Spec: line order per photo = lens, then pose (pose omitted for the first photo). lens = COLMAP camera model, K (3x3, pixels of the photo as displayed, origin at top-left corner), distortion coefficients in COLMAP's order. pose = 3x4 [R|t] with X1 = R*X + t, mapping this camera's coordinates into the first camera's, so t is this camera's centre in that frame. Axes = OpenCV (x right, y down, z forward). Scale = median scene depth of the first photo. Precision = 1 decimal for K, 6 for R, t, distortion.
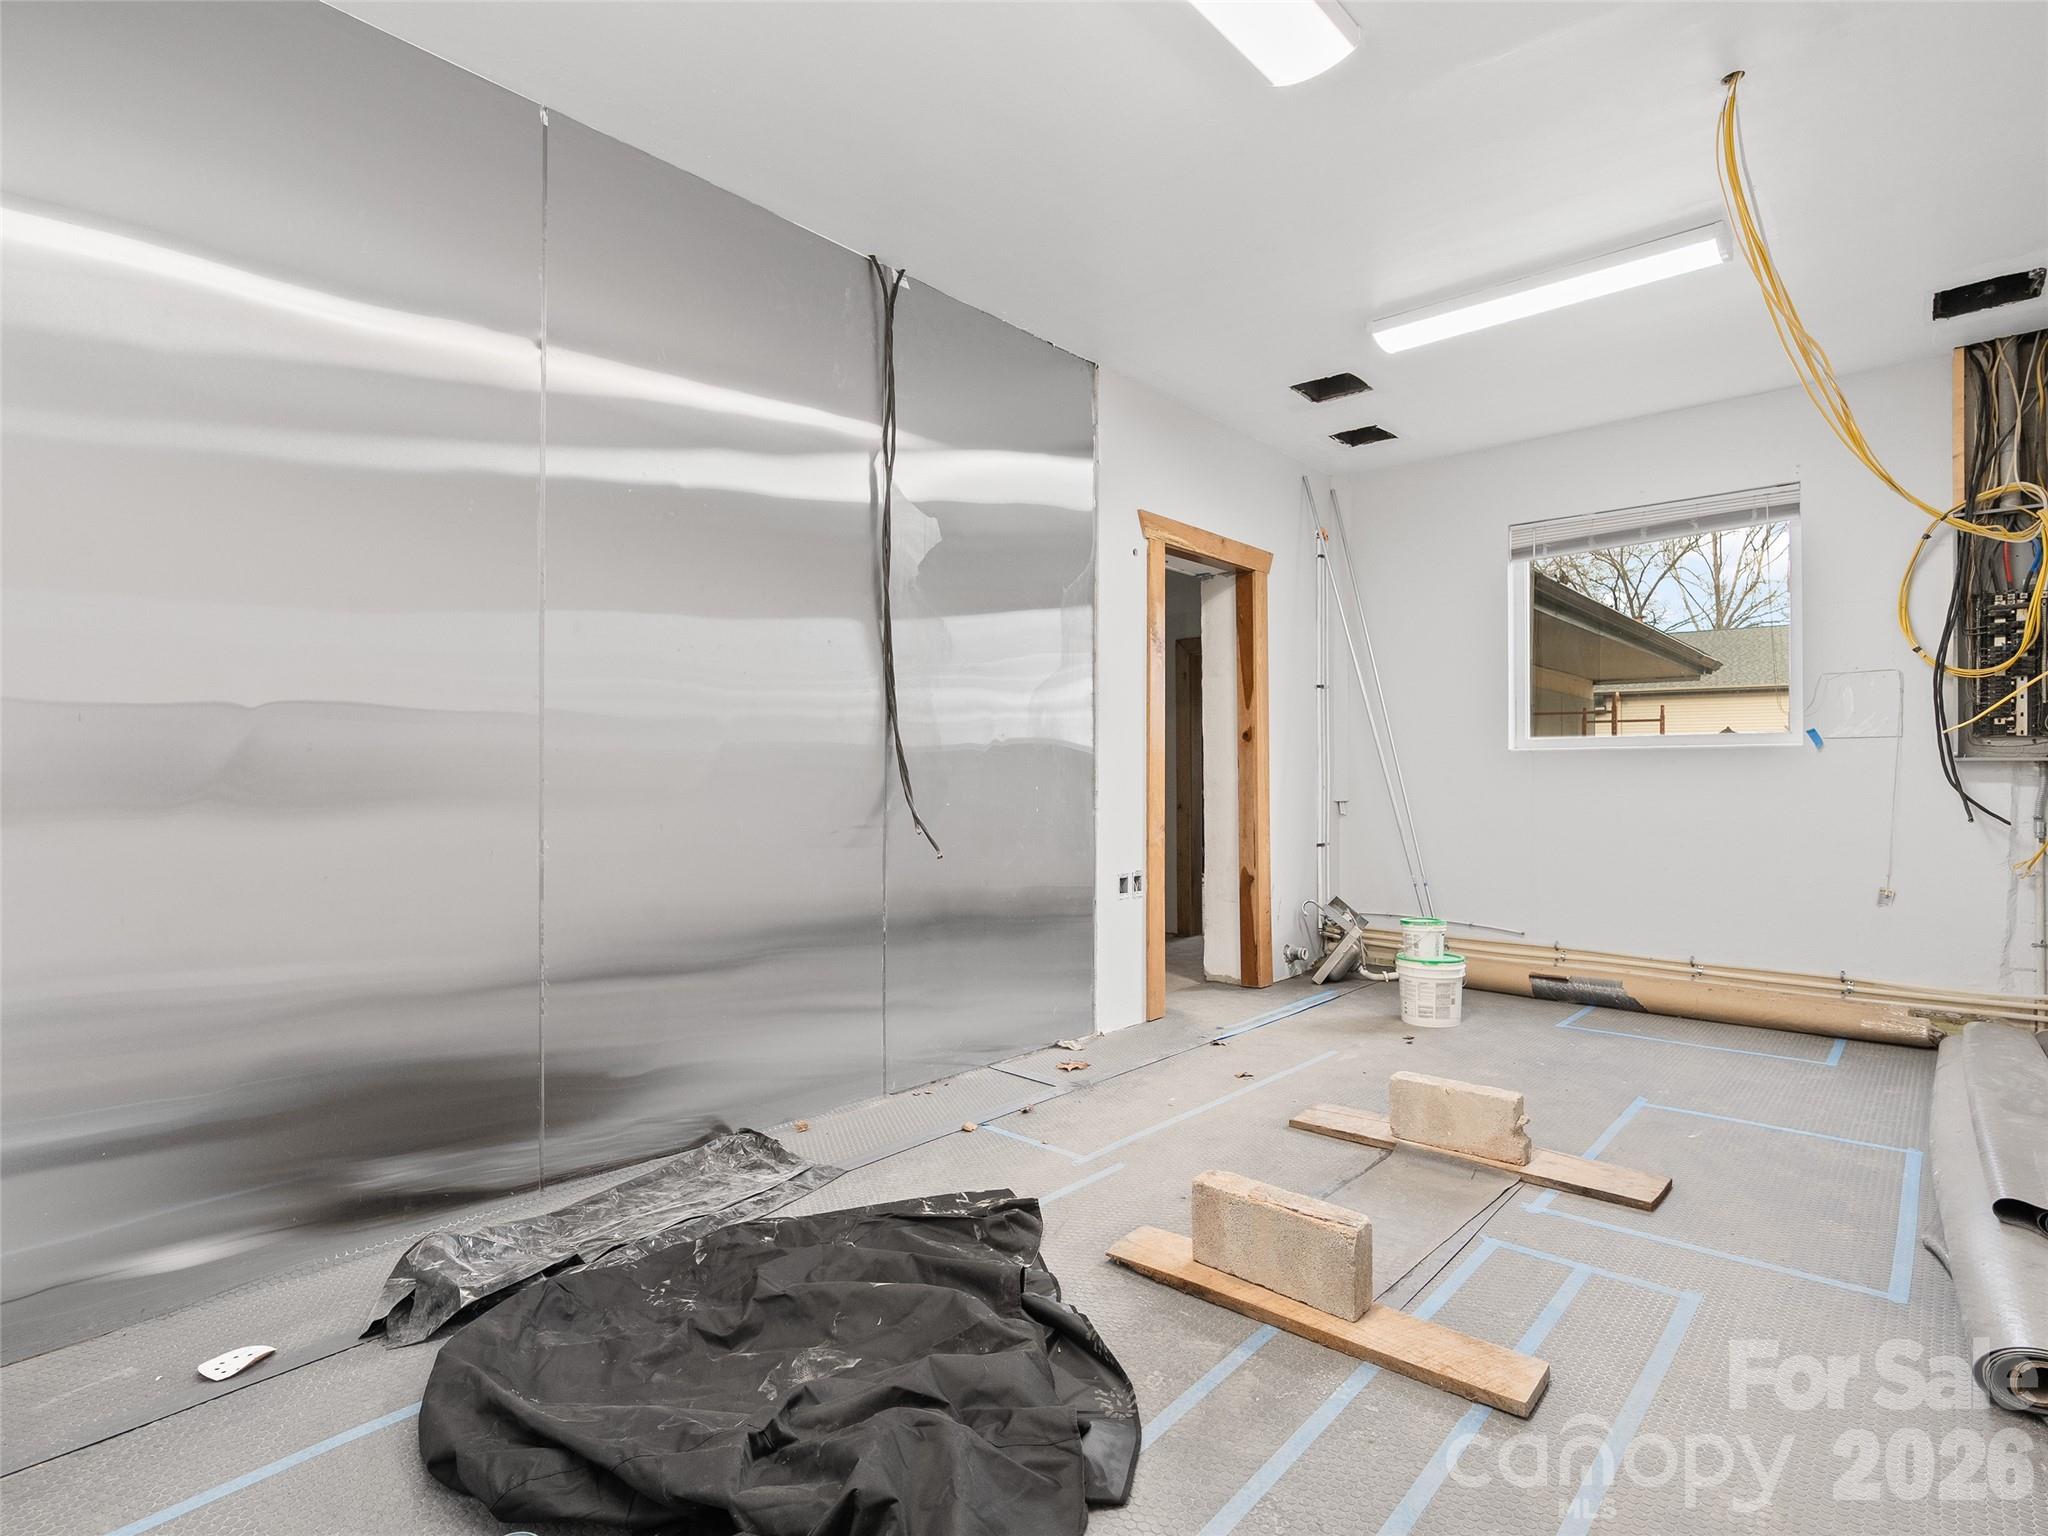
lens RADIAL K [[1039.3, 0, 1024.8], [0, 1039.3, 768.2], [0, 0, 1]] dist [-0.013971, 0.005091]
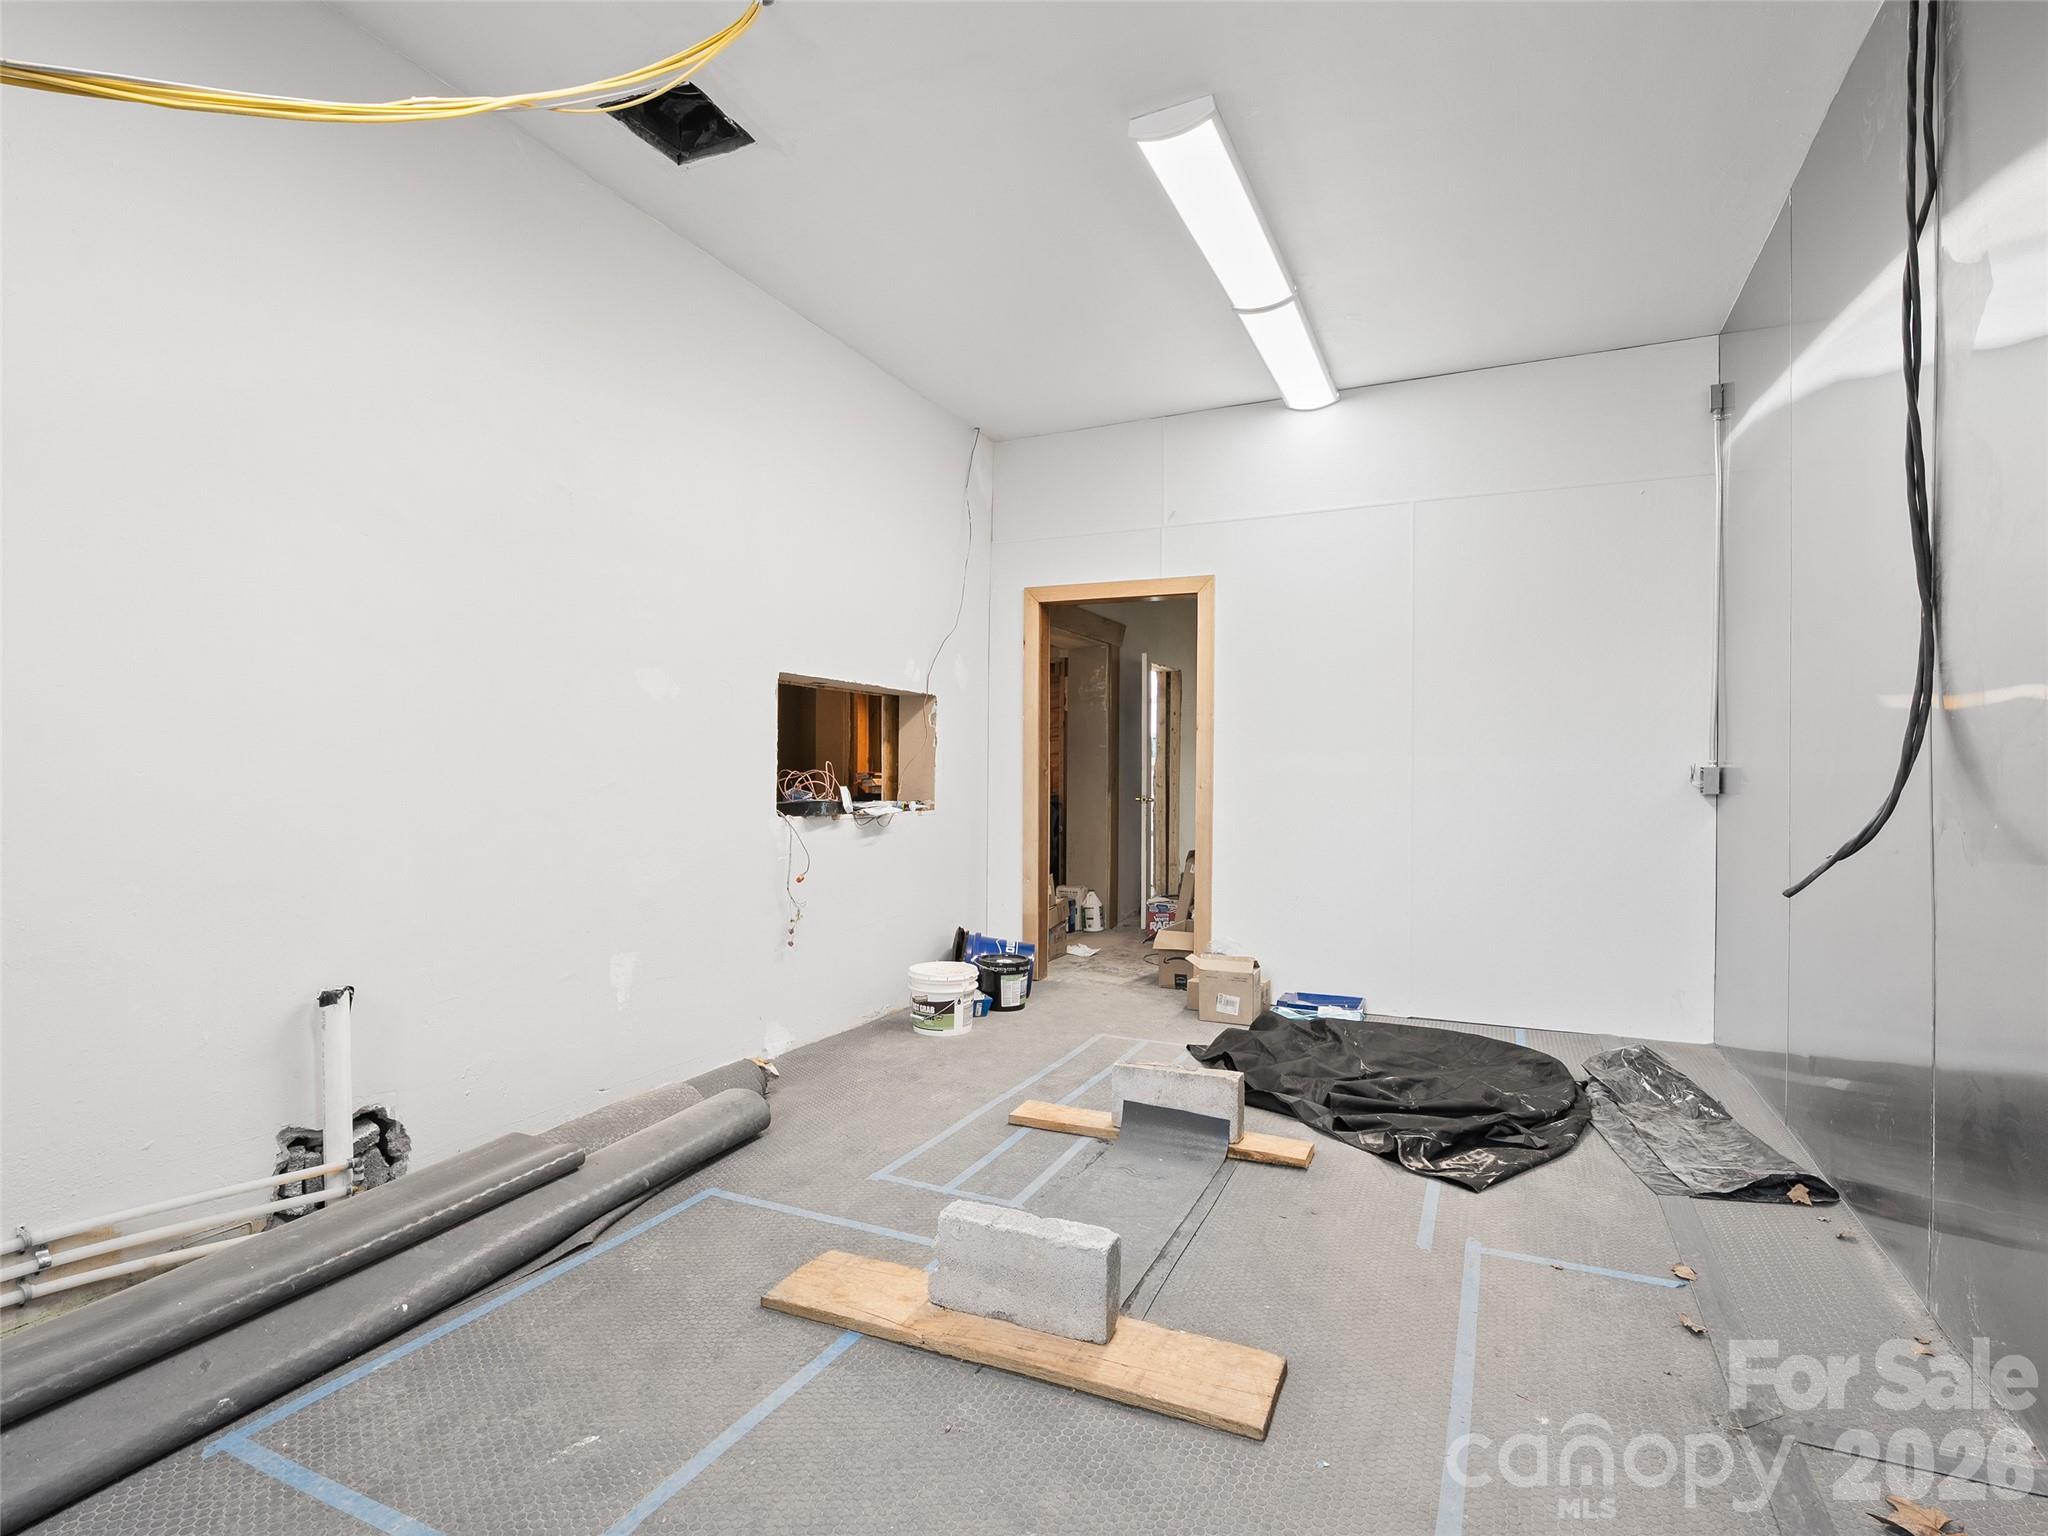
lens RADIAL K [[1039.3, 0, 1022.6], [0, 1039.3, 766.8], [0, 0, 1]] dist [-0.013971, 0.005091]
pose [[-0.956294, -0.005238, -0.292361, 0.626640], [-0.003793, 0.999978, -0.005508, 0.012806], [0.292383, -0.004159, -0.956292, 1.670595]]
